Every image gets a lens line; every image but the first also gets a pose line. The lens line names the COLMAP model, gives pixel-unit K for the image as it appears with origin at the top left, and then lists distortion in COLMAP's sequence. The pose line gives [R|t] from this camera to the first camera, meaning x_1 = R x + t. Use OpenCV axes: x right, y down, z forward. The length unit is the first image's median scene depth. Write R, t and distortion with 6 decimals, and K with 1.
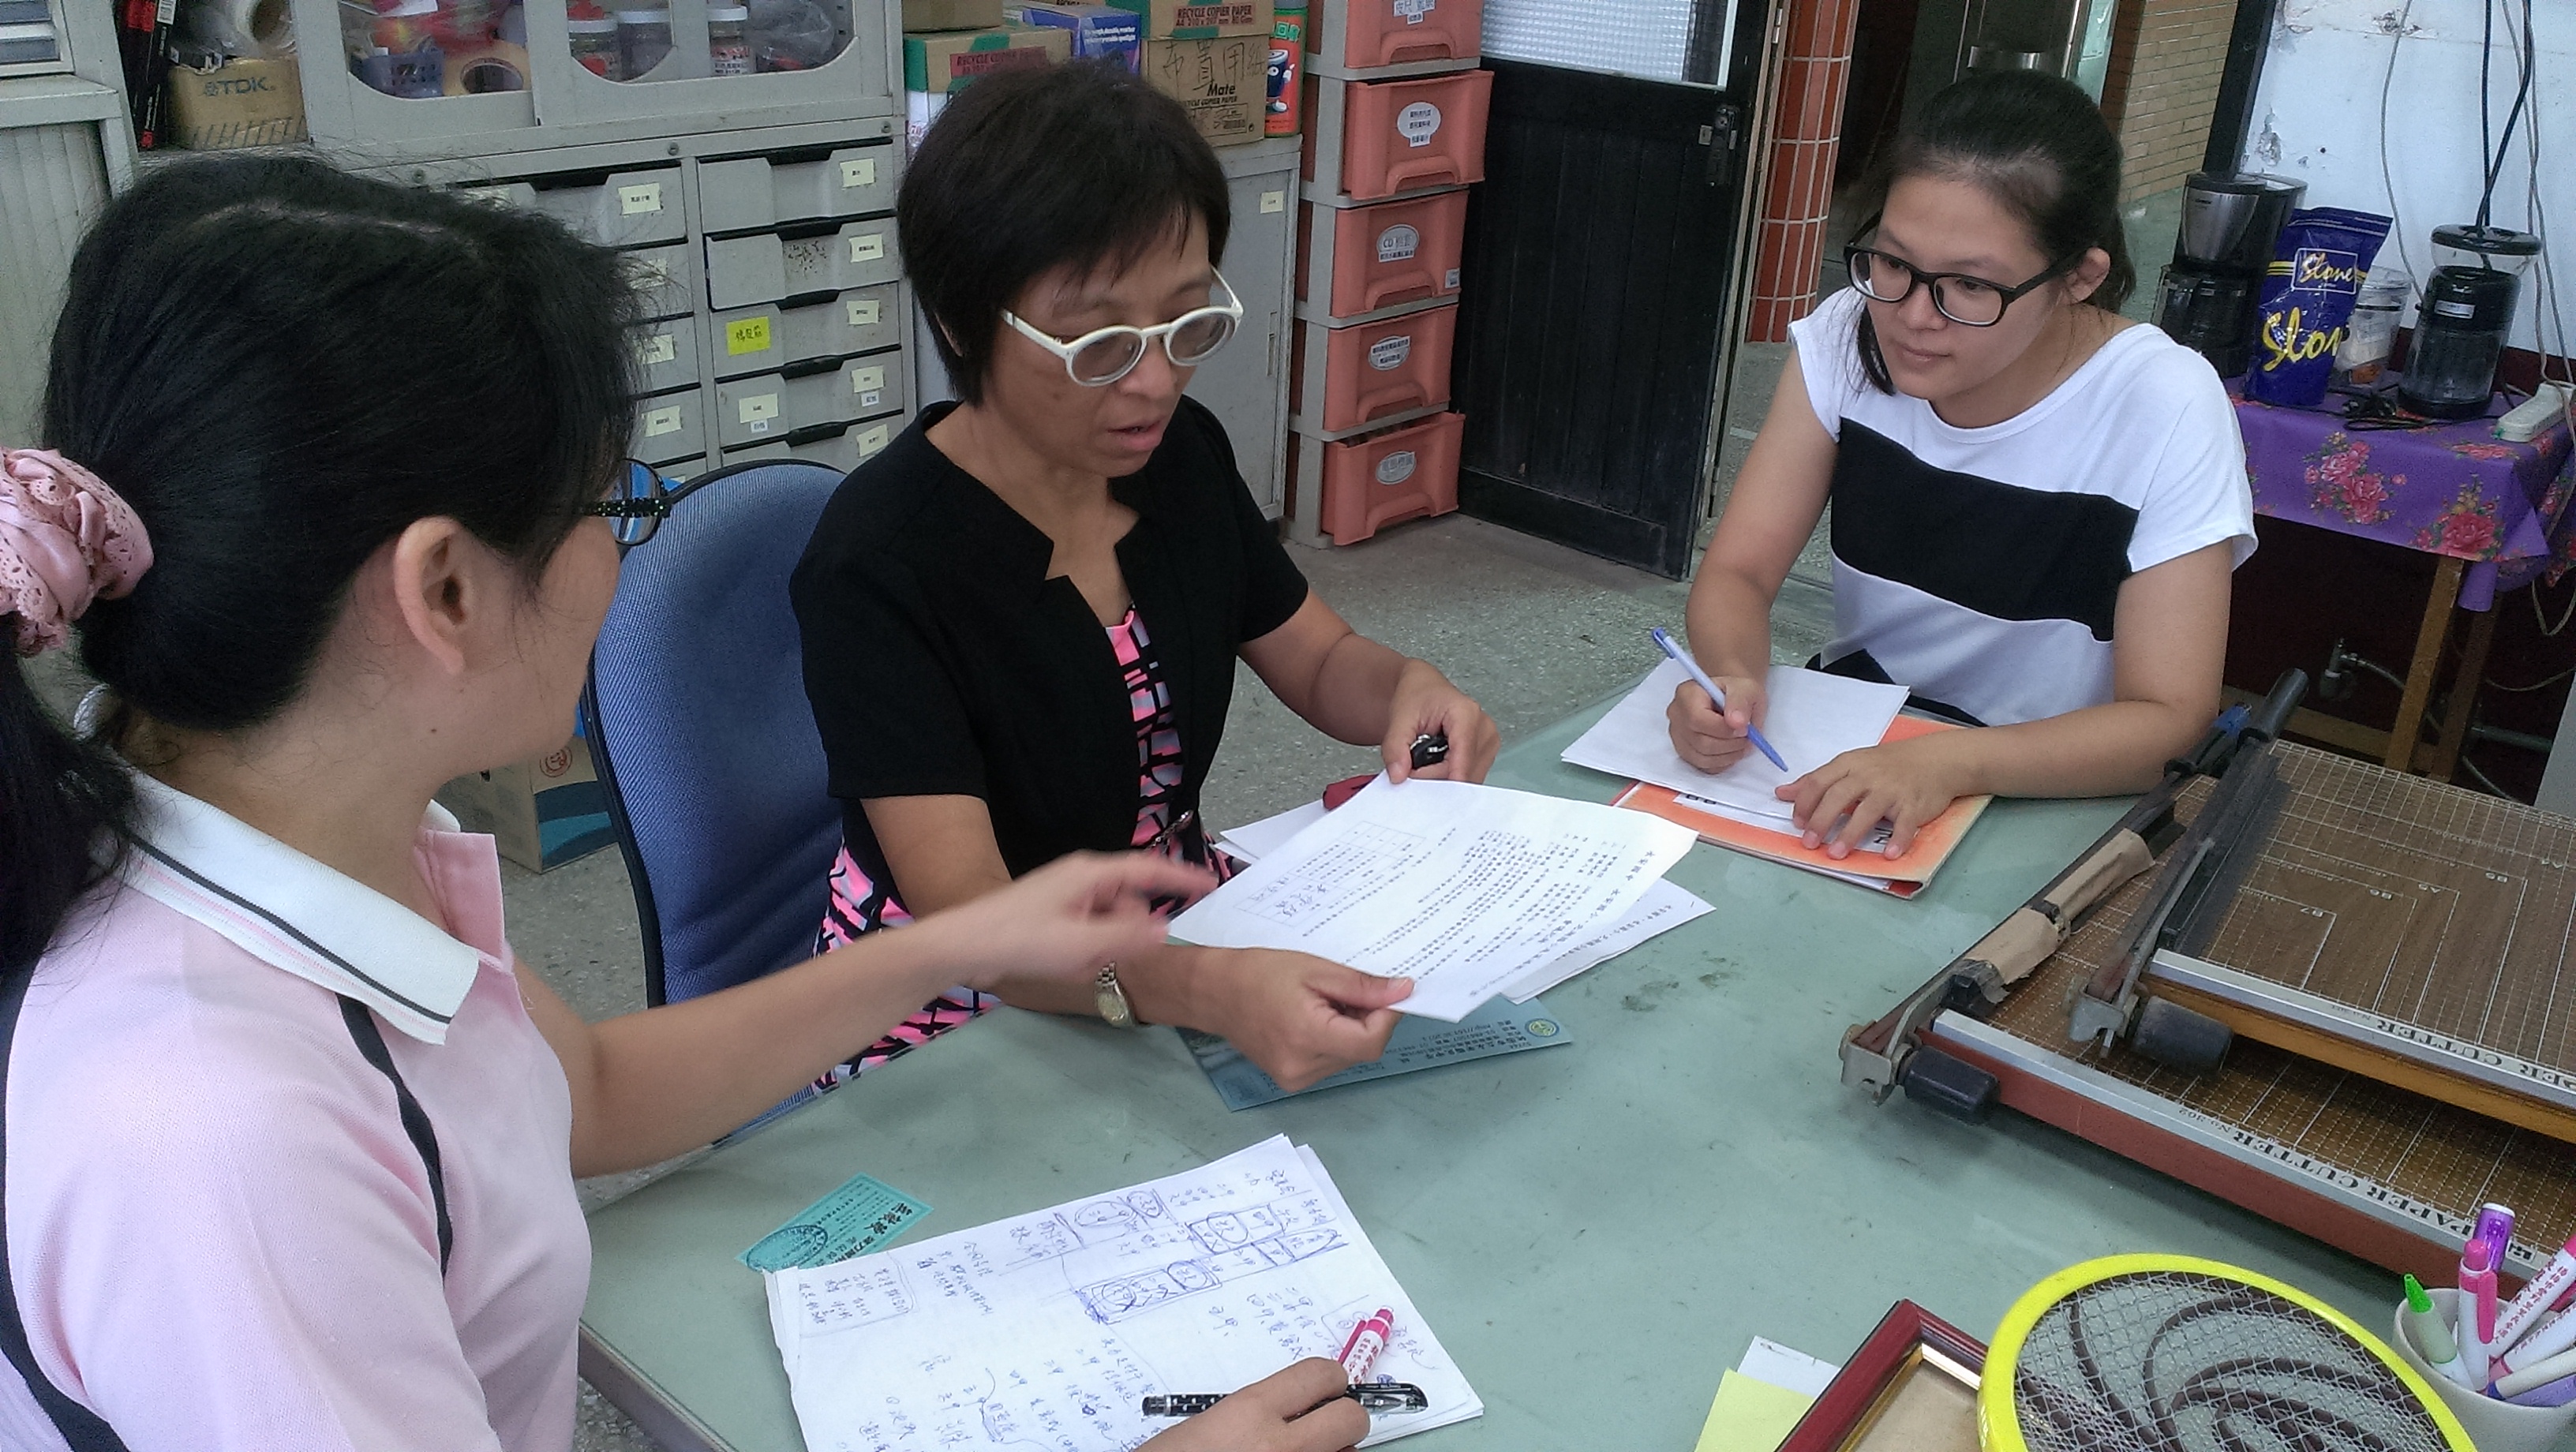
lens RADIAL K [[2065.7, 0, 1278.6], [0, 2065.7, 741.7], [0, 0, 1]] dist [0.095908, -0.161653]
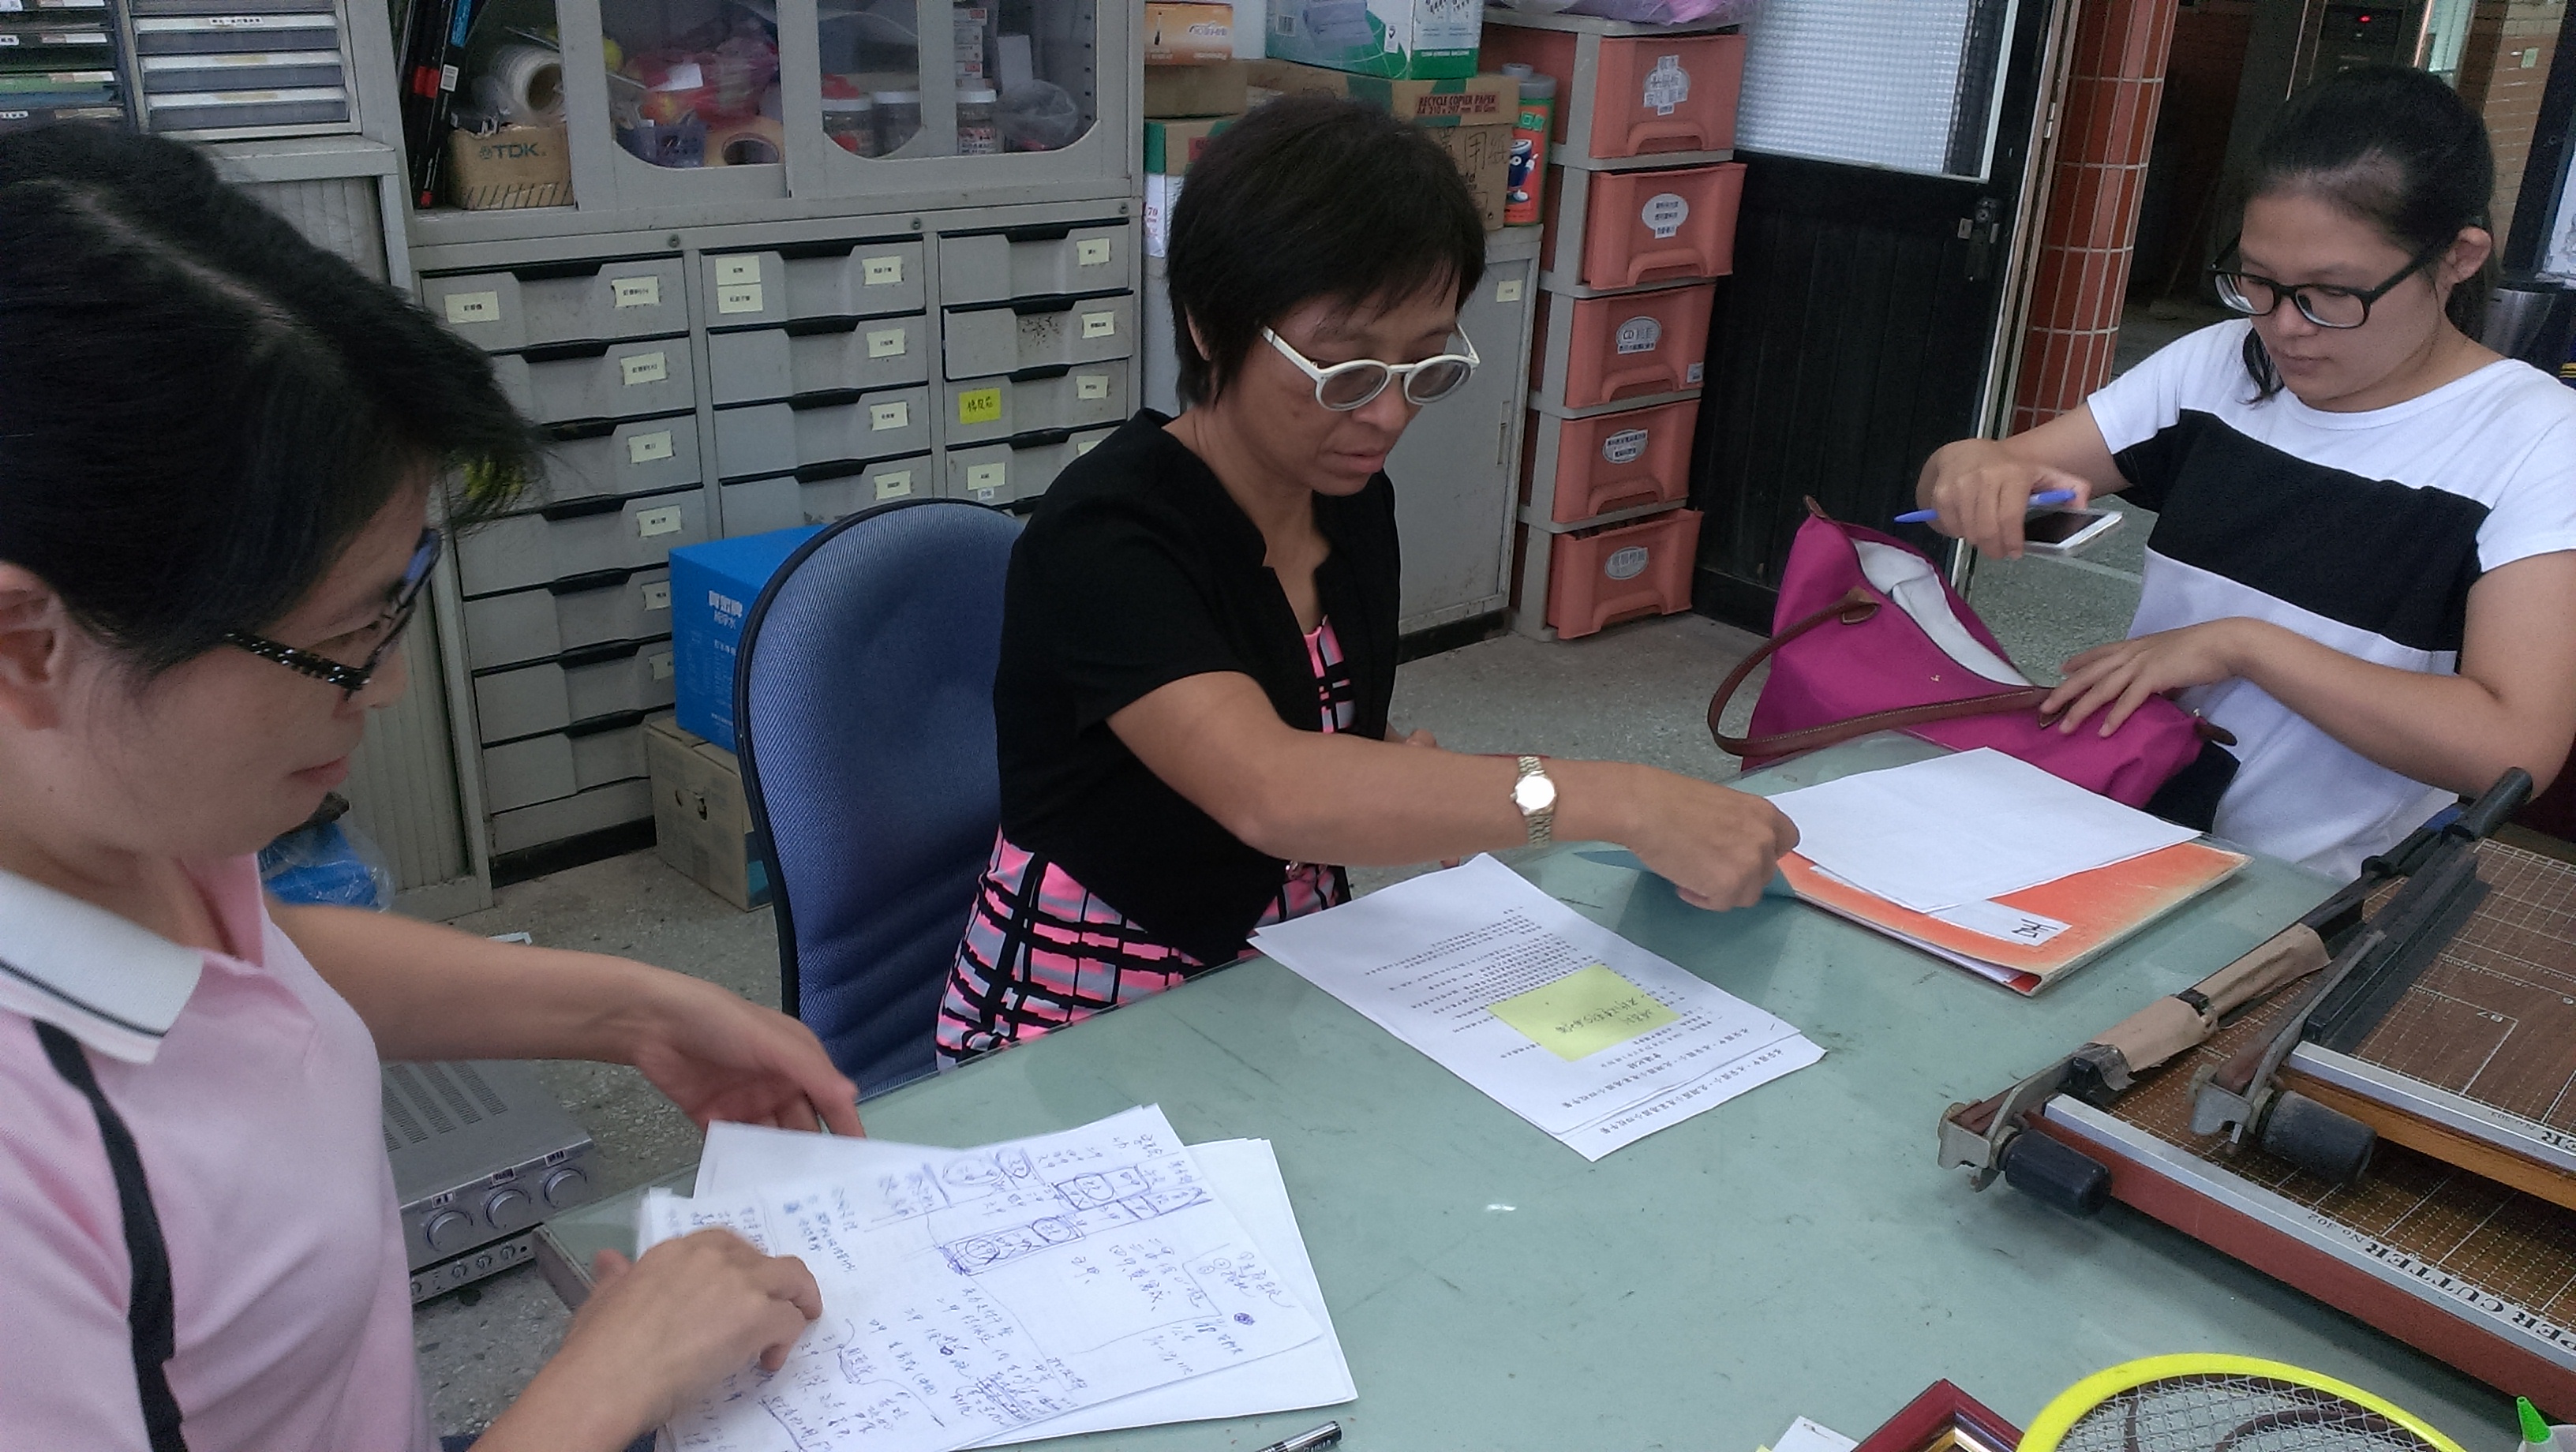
lens RADIAL K [[2065.7, 0, 1254.4], [0, 2065.7, 767.1], [0, 0, 1]] dist [0.095908, -0.161653]
pose [[0.988387, 0.050645, -0.143267, 0.038433], [-0.056735, 0.997637, -0.038744, 0.016718], [0.140966, 0.046423, 0.988925, 0.011571]]
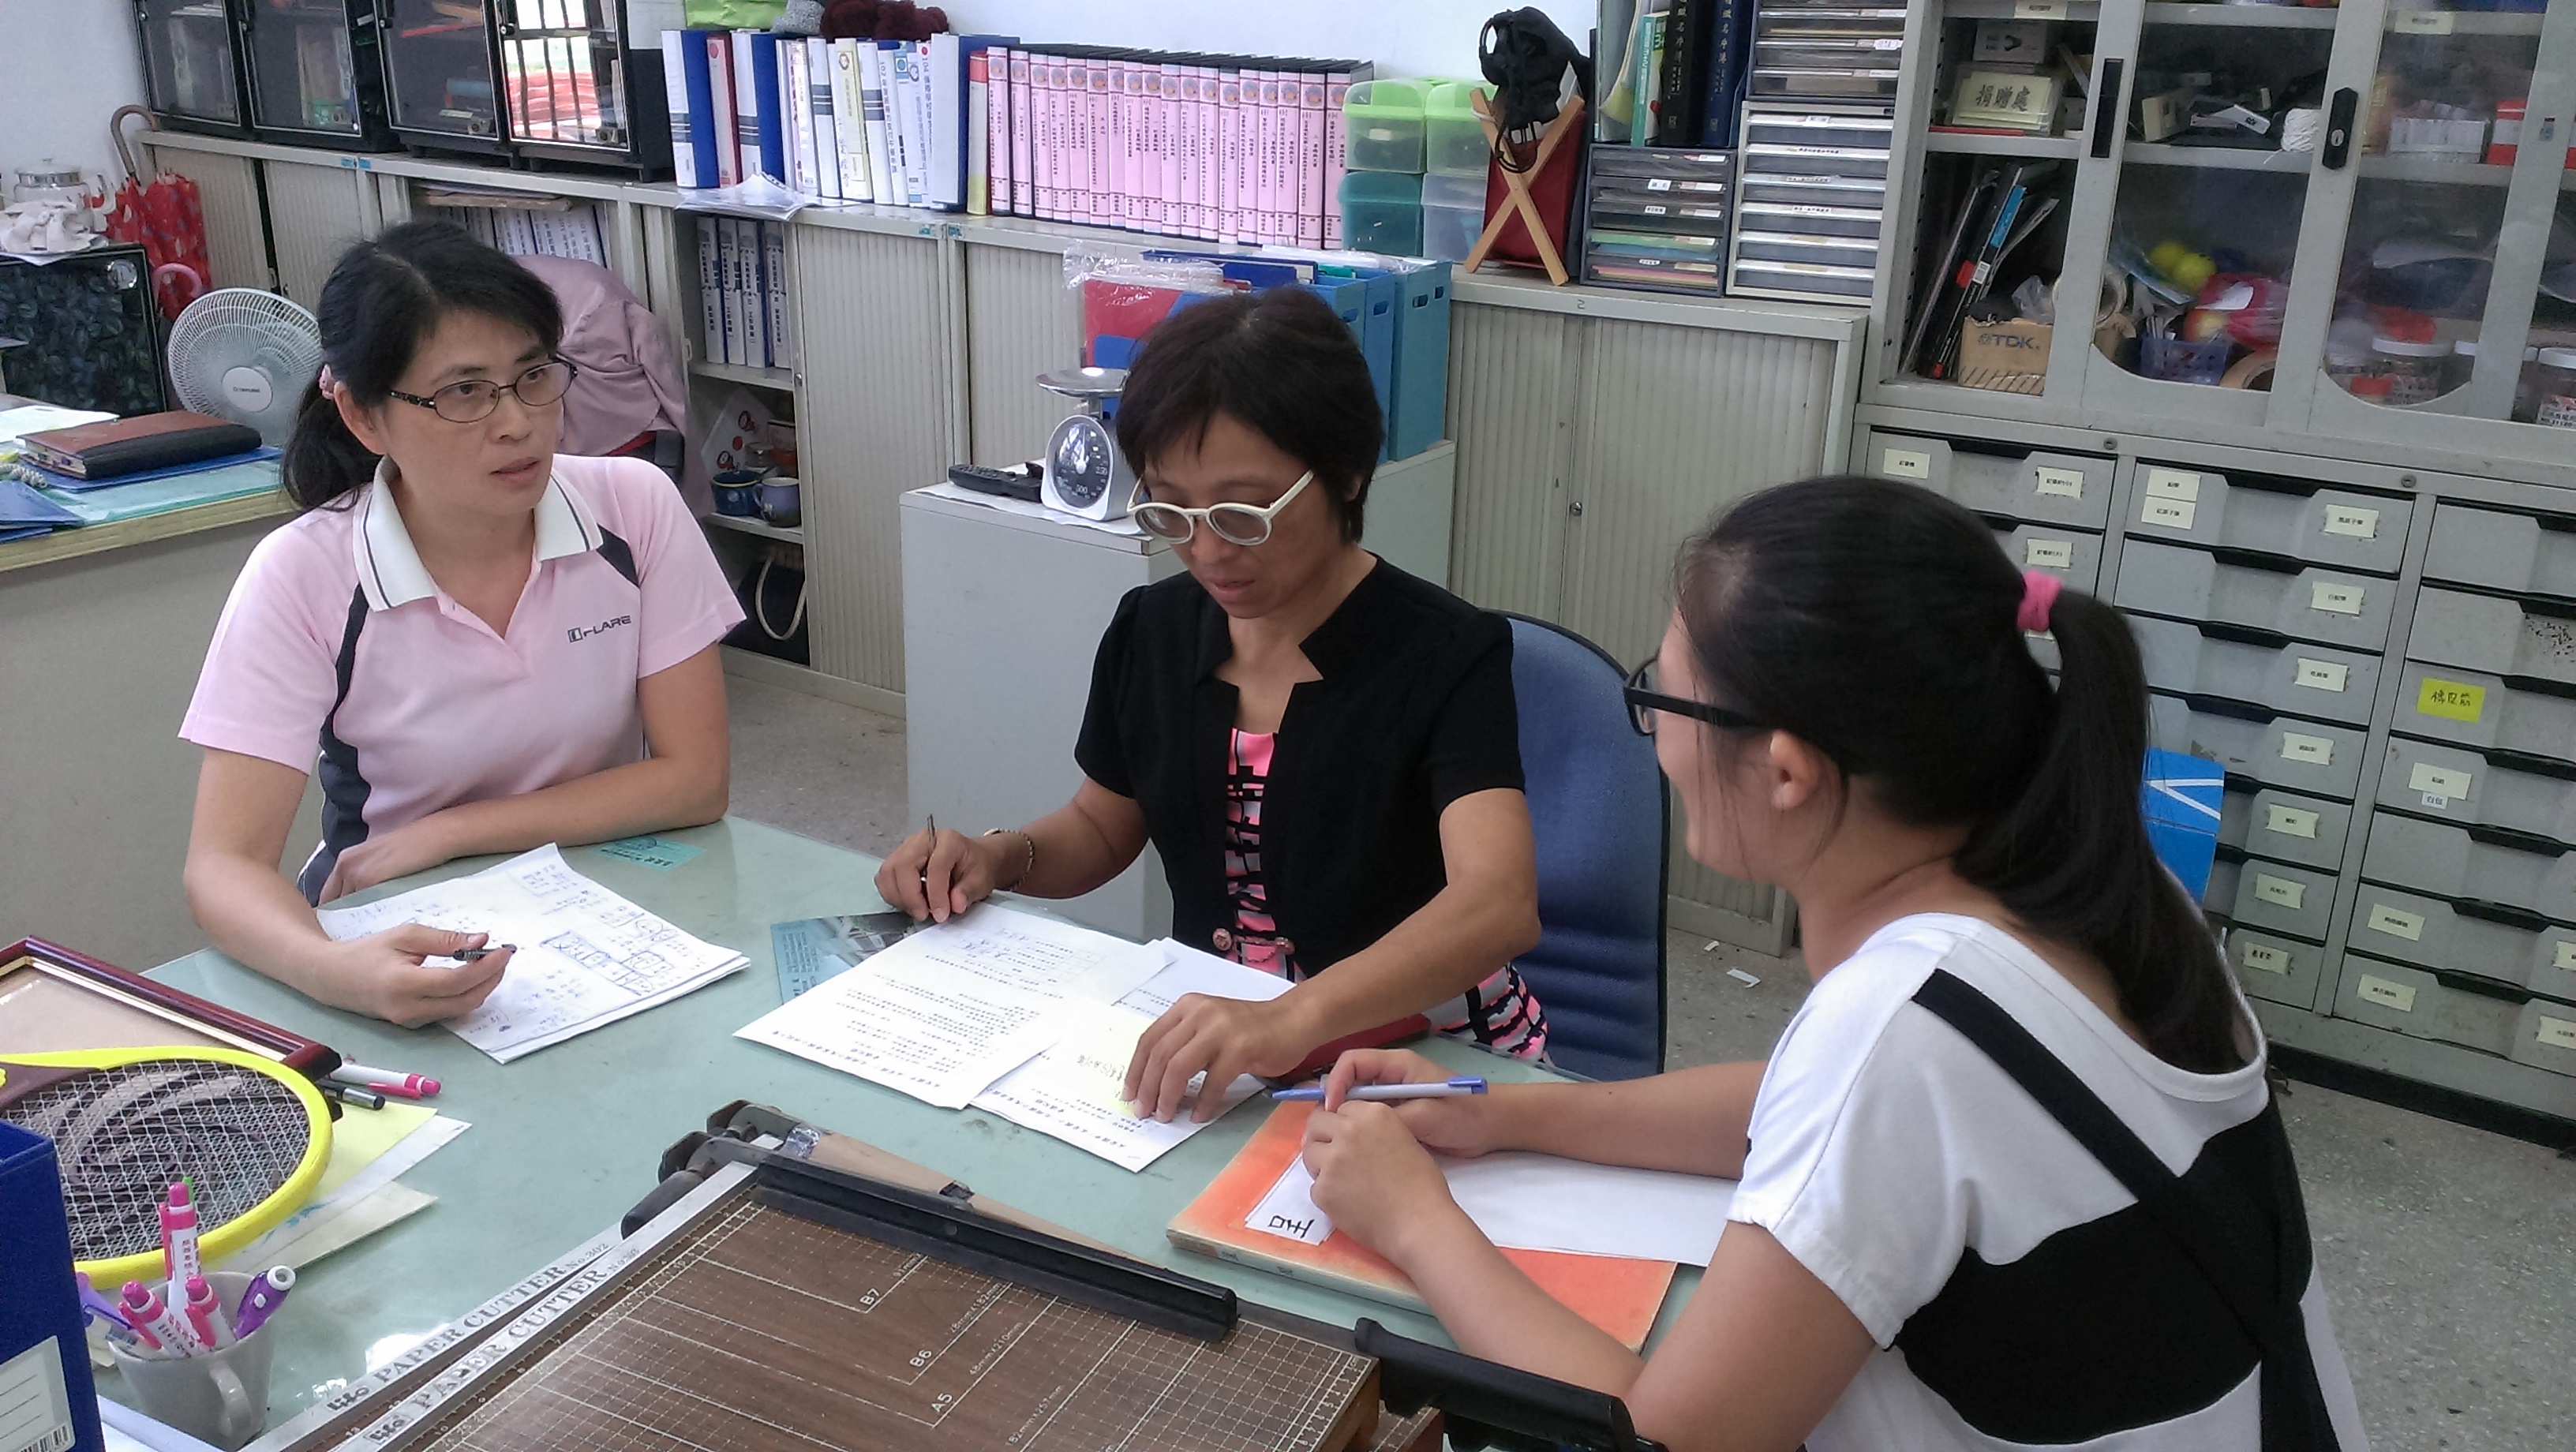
lens RADIAL K [[2065.7, 0, 1292.2], [0, 2065.7, 723.1], [0, 0, 1]] dist [0.095908, -0.161653]
pose [[0.156907, 0.292335, -0.943356, 0.538177], [-0.433777, 0.878521, 0.200094, -0.160080], [0.887253, 0.377810, 0.264654, 0.354413]]
